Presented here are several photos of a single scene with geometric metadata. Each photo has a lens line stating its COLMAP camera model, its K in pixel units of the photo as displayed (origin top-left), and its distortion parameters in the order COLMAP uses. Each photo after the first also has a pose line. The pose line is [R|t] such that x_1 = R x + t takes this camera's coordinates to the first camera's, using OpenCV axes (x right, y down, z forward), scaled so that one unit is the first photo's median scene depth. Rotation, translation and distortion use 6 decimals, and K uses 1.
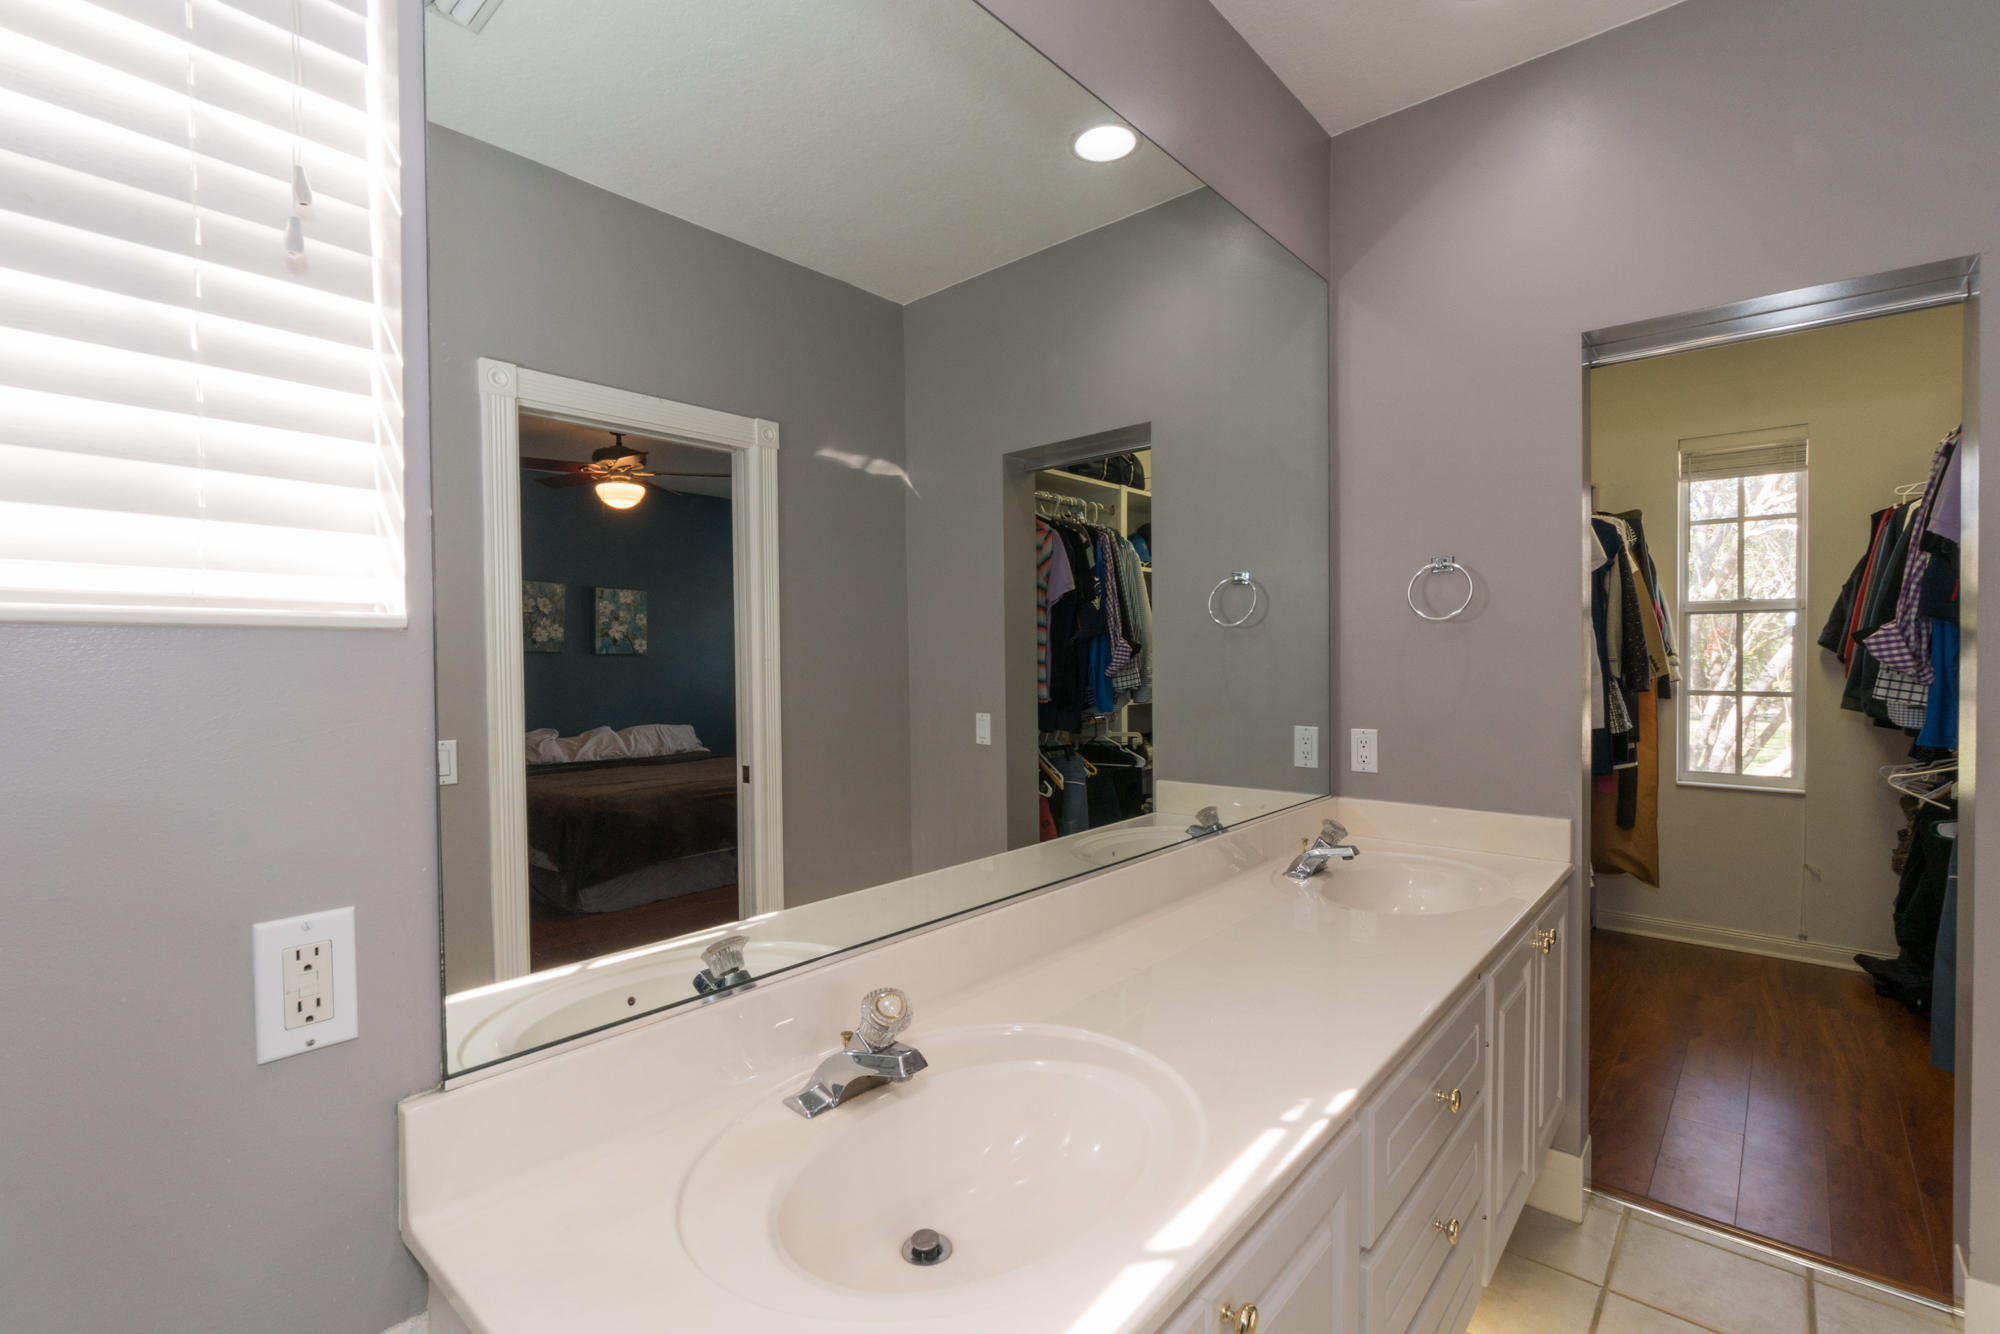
lens RADIAL K [[889.3, 0, 1004.1], [0, 889.3, 669.7], [0, 0, 1]] dist [0.007518, 0.000519]
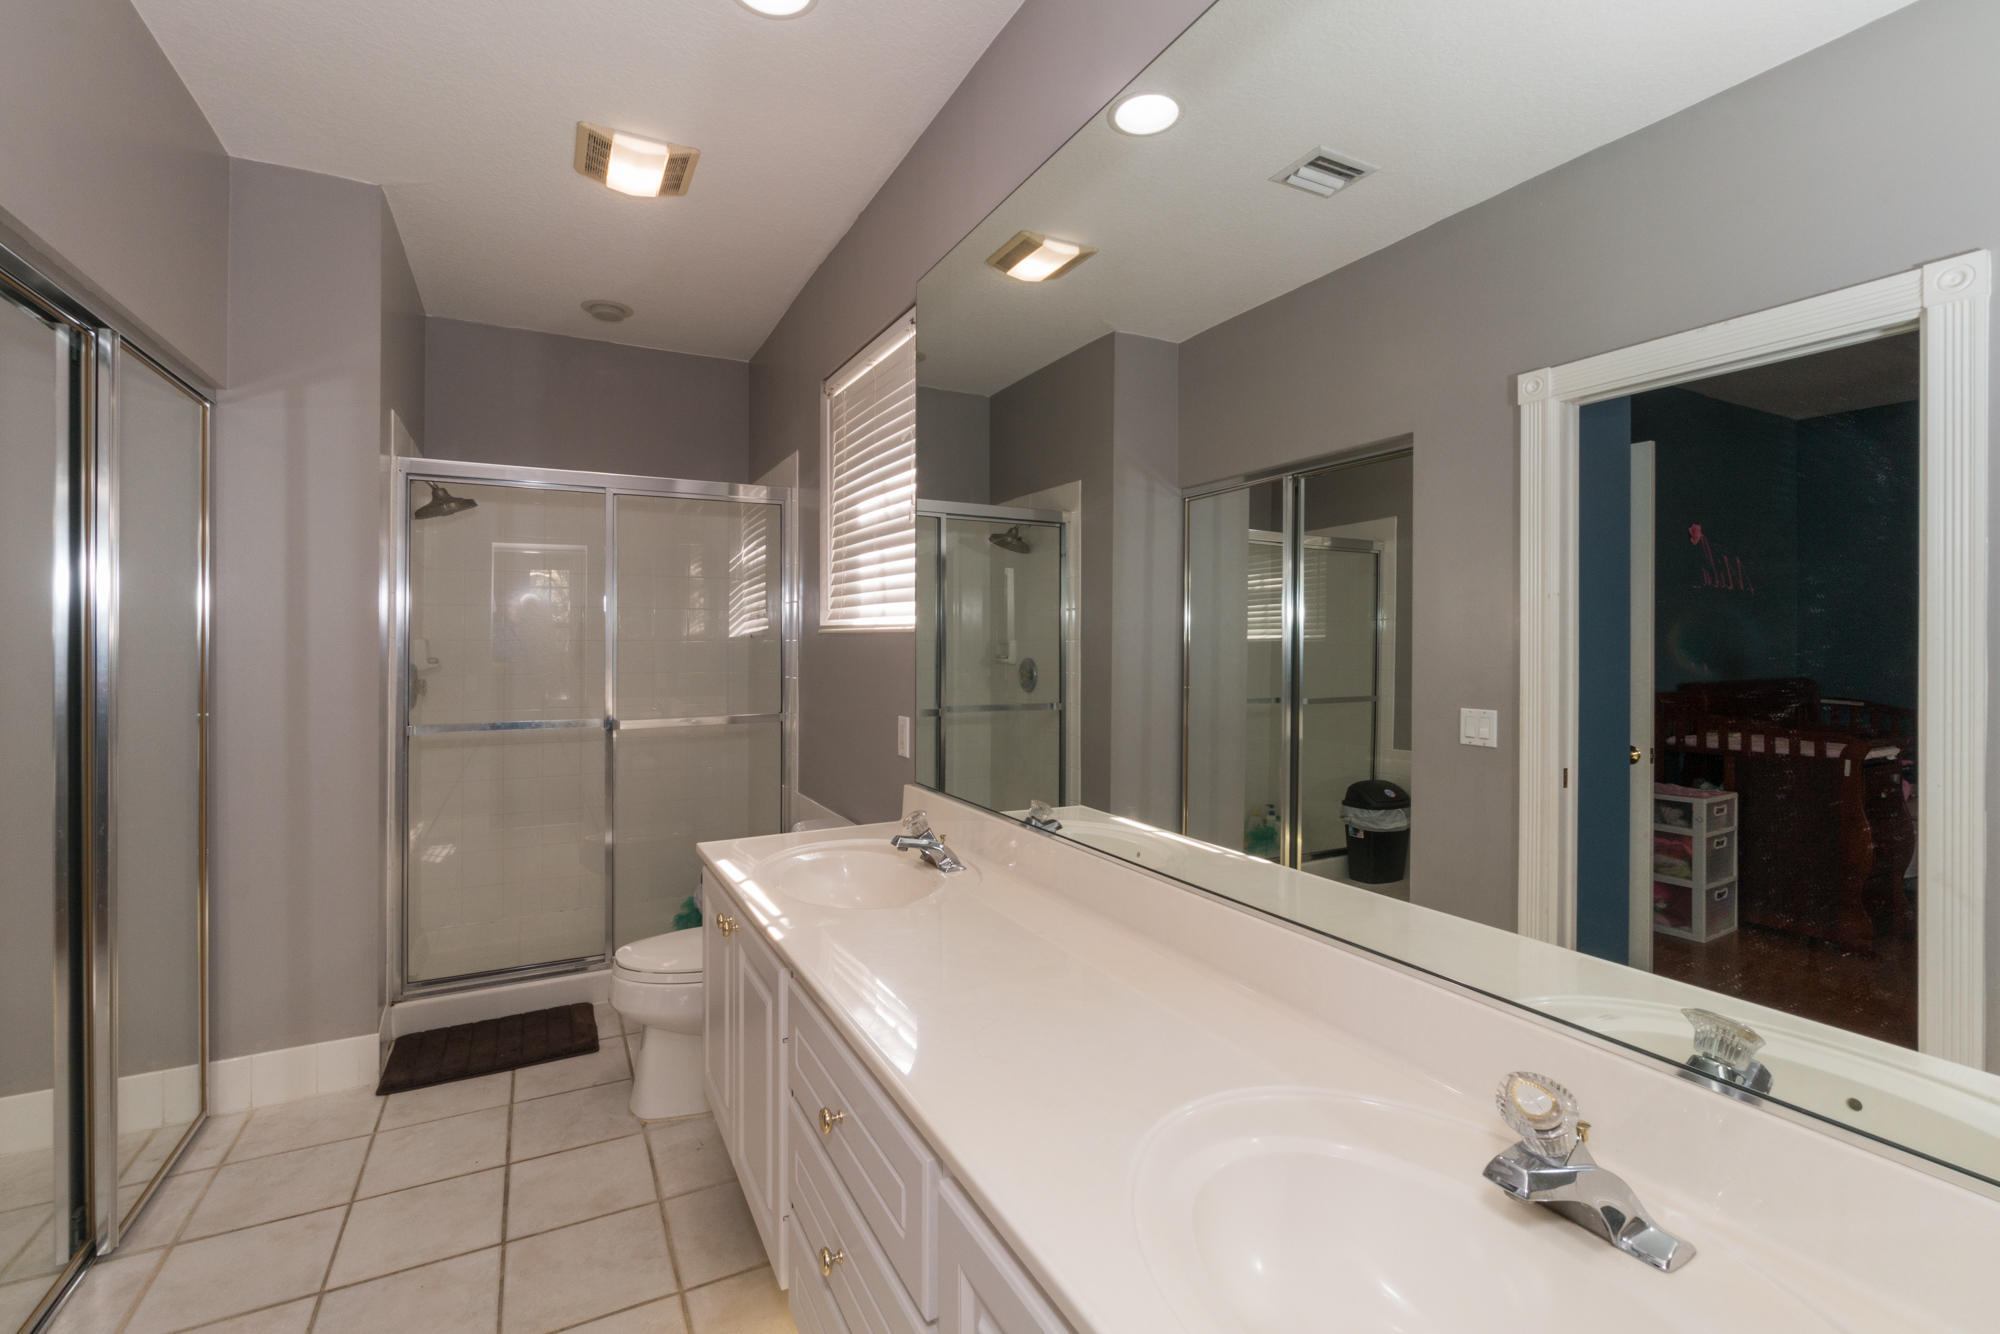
lens RADIAL K [[889.3, 0, 1015.1], [0, 889.3, 634.3], [0, 0, 1]] dist [0.007518, 0.000519]
pose [[-0.351115, 0.002920, -0.936328, 1.573442], [-0.014342, 0.999861, 0.008497, -0.047994], [0.936223, 0.016412, -0.351024, 1.807754]]
